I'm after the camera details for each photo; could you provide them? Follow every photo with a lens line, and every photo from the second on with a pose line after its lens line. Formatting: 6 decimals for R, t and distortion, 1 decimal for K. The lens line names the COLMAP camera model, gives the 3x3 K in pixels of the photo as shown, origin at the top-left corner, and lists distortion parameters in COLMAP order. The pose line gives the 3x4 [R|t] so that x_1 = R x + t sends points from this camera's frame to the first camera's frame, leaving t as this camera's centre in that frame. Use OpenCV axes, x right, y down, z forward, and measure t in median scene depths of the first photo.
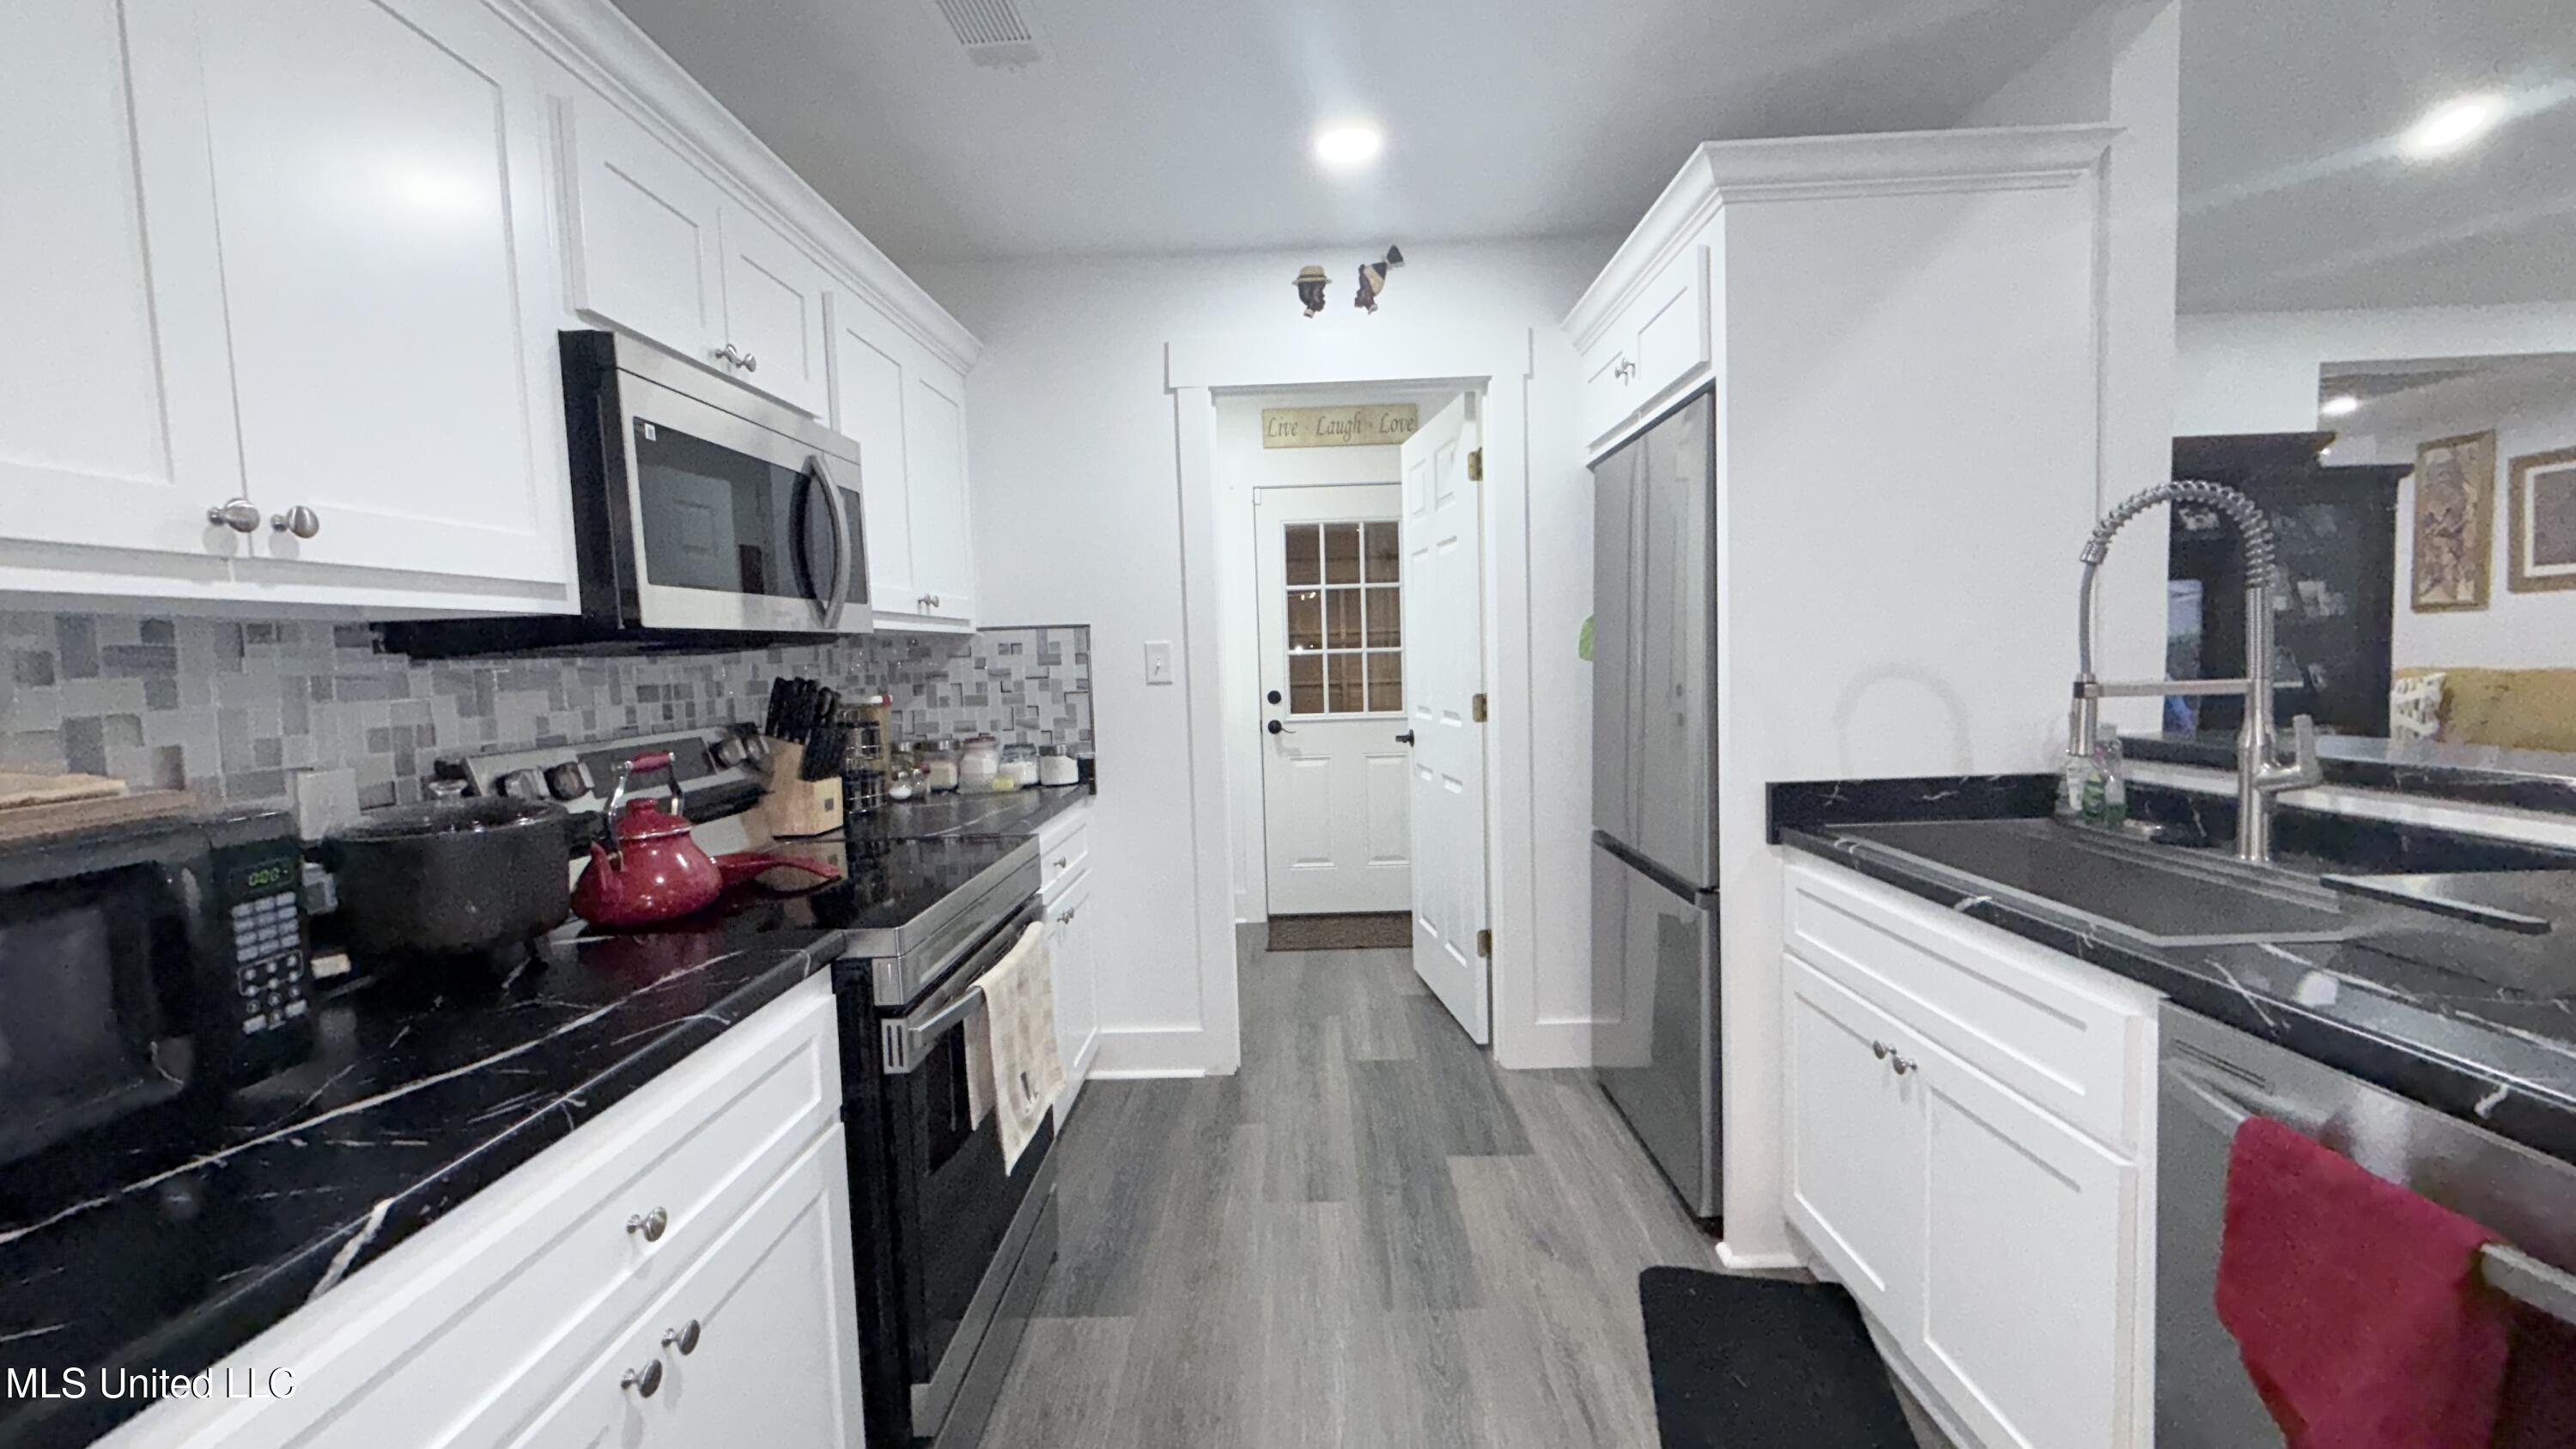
lens RADIAL K [[1027.3, 0, 1273.3], [0, 1027.3, 735.8], [0, 0, 1]] dist [-0.002724, 0.001277]
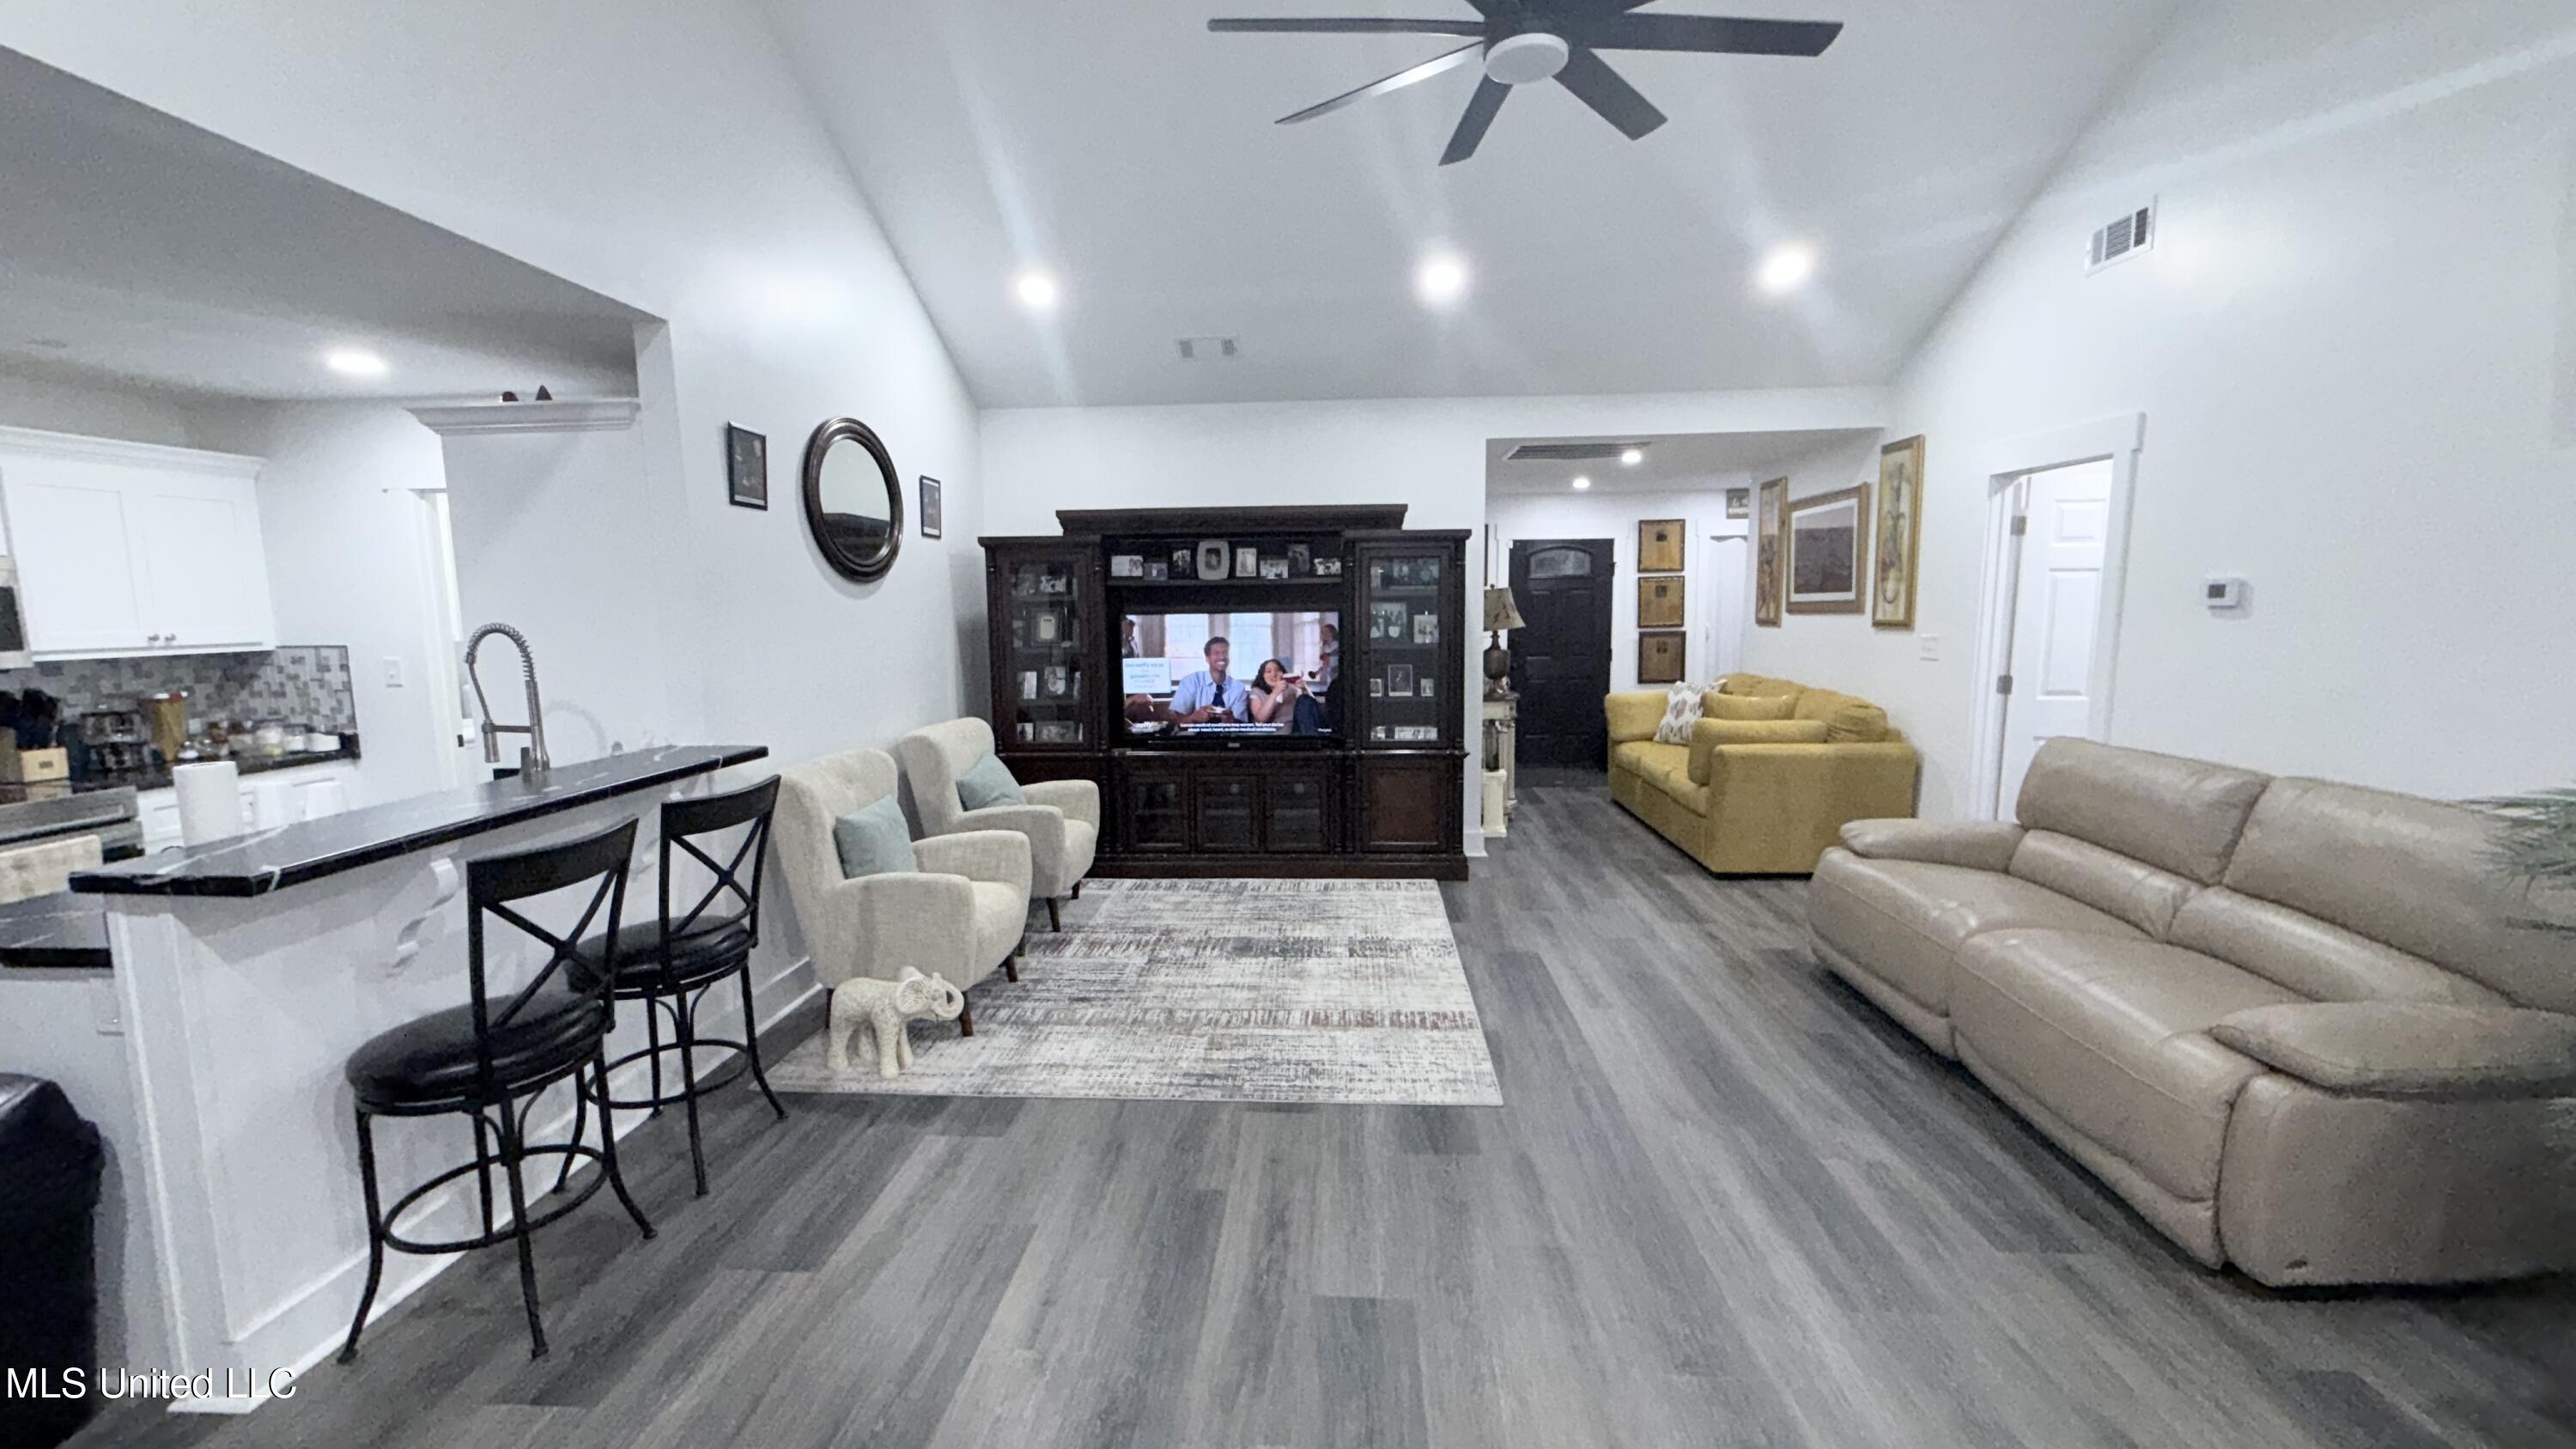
lens RADIAL K [[1027.3, 0, 1277.9], [0, 1027.3, 723.7], [0, 0, 1]] dist [-0.002724, 0.001277]
pose [[0.998967, 0.025207, -0.037801, 1.237982], [-0.023612, 0.998836, 0.042059, -0.089325], [0.038817, -0.041123, 0.998400, -0.450402]]
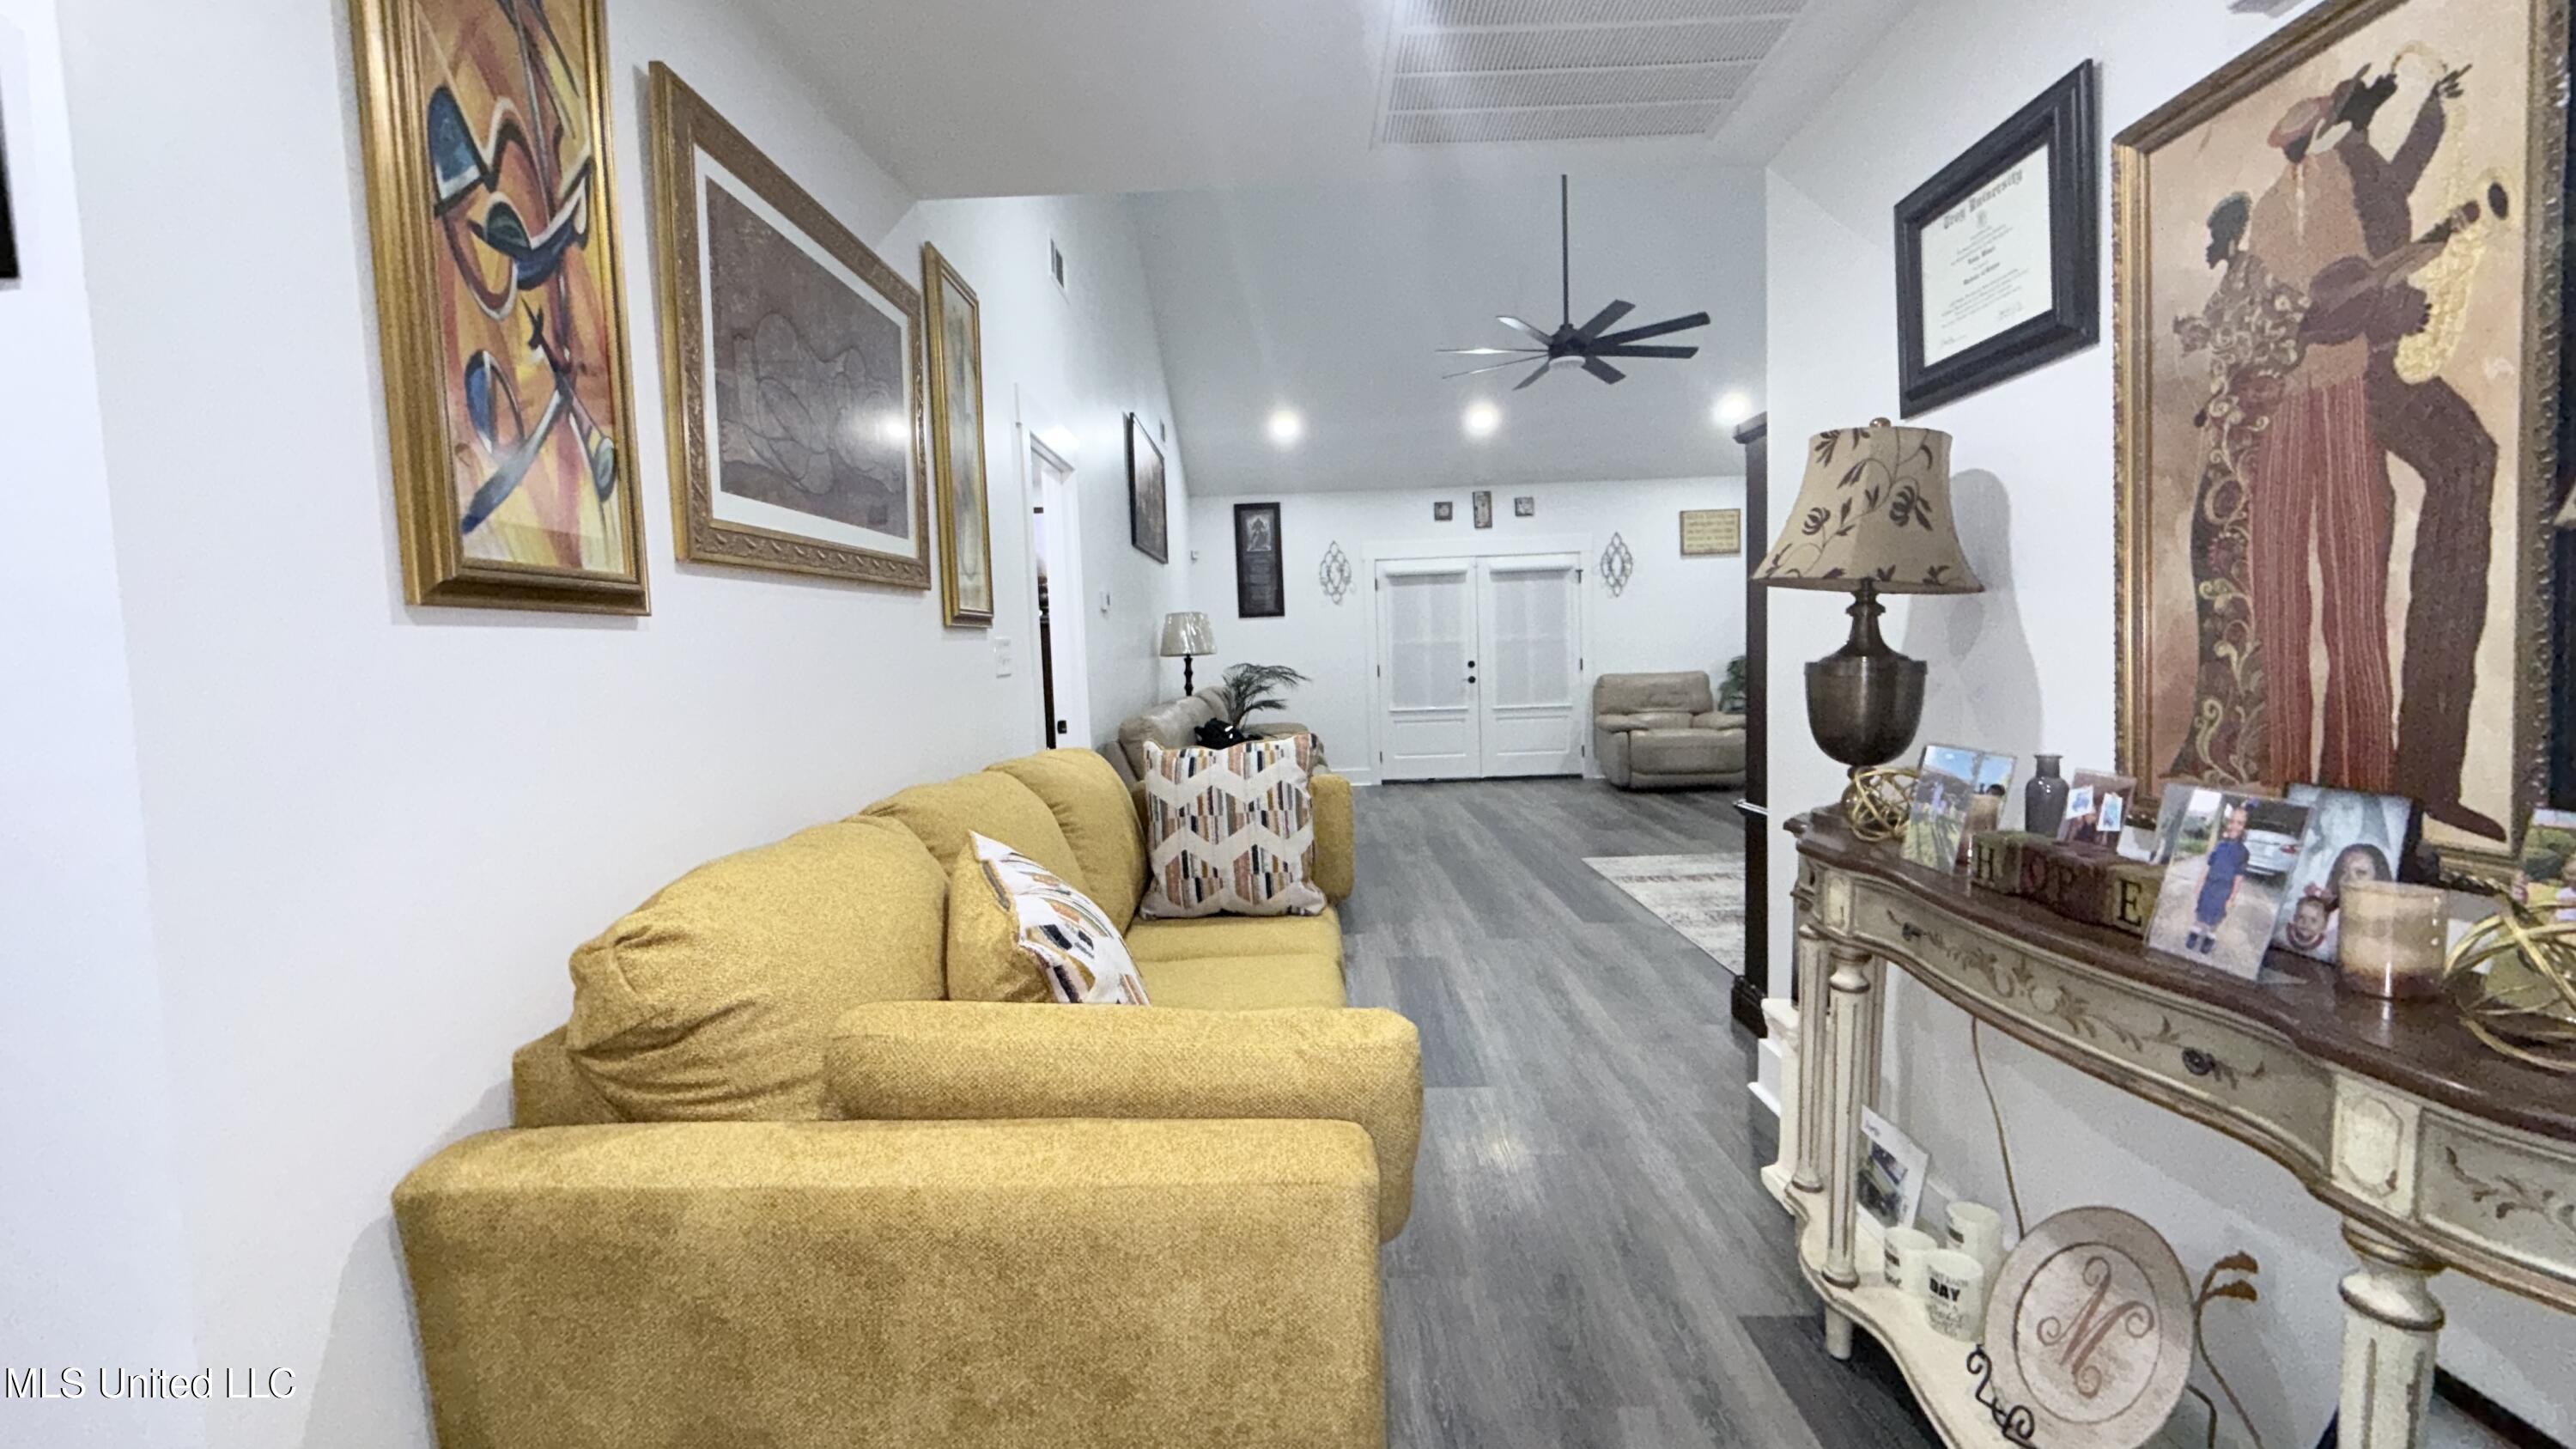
lens RADIAL K [[1027.3, 0, 1278.9], [0, 1027.3, 720.2], [0, 0, 1]] dist [-0.002724, 0.001277]
pose [[-0.997778, 0.066595, 0.001824, 1.973920], [0.066177, 0.987619, 0.142231, -0.239802], [0.007670, 0.142036, -0.989832, 2.421141]]
